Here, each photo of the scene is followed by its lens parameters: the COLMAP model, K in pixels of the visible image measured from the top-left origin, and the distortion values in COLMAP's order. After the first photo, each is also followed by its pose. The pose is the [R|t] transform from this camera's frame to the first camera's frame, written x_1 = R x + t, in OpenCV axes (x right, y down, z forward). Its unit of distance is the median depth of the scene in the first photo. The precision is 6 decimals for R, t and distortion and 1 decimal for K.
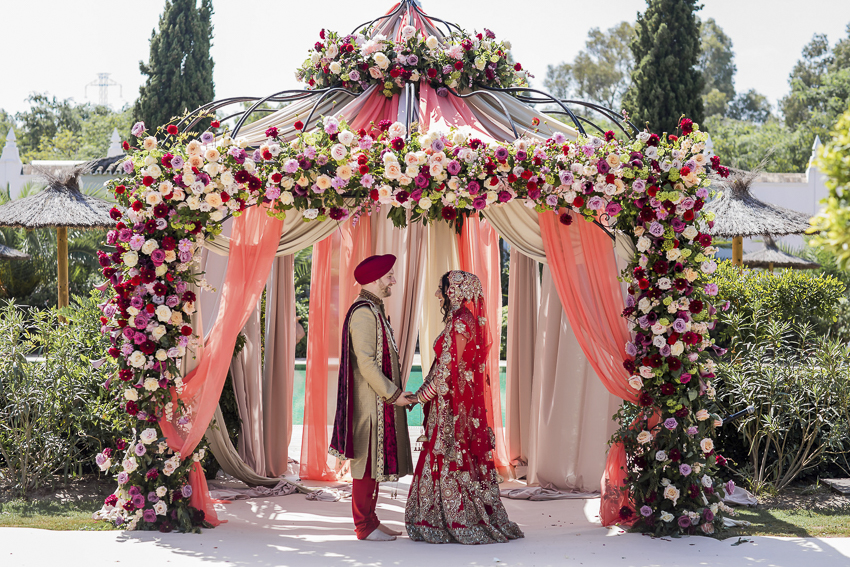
lens RADIAL K [[1996.9, 0, 424.2], [0, 1996.9, 281.7], [0, 0, 1]] dist [-0.098746, 0.000000]
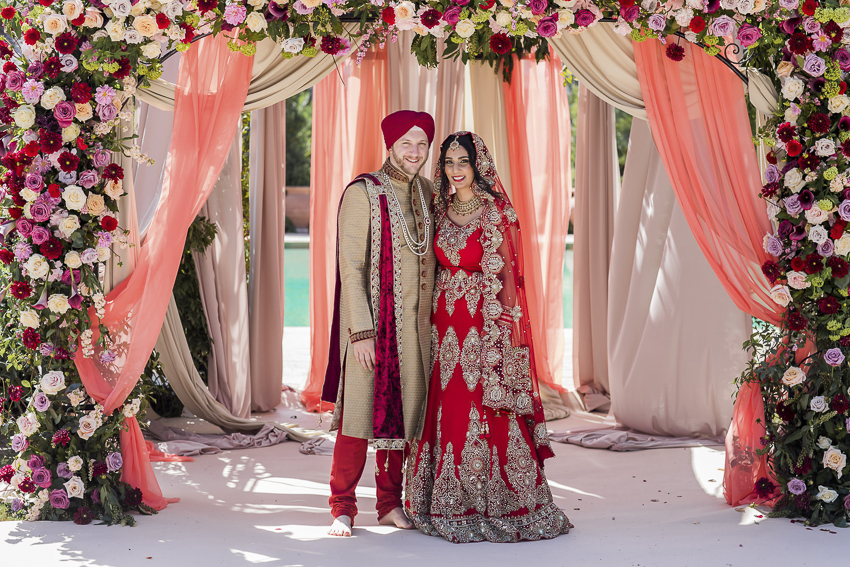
lens RADIAL K [[1996.9, 0, 431.6], [0, 1996.9, 286.4], [0, 0, 1]] dist [-0.098746, 0.000000]
pose [[0.999898, -0.006770, -0.012548, -0.002999], [0.007629, 0.997540, 0.069677, -0.000039], [0.012045, -0.069765, 0.997491, 0.331816]]
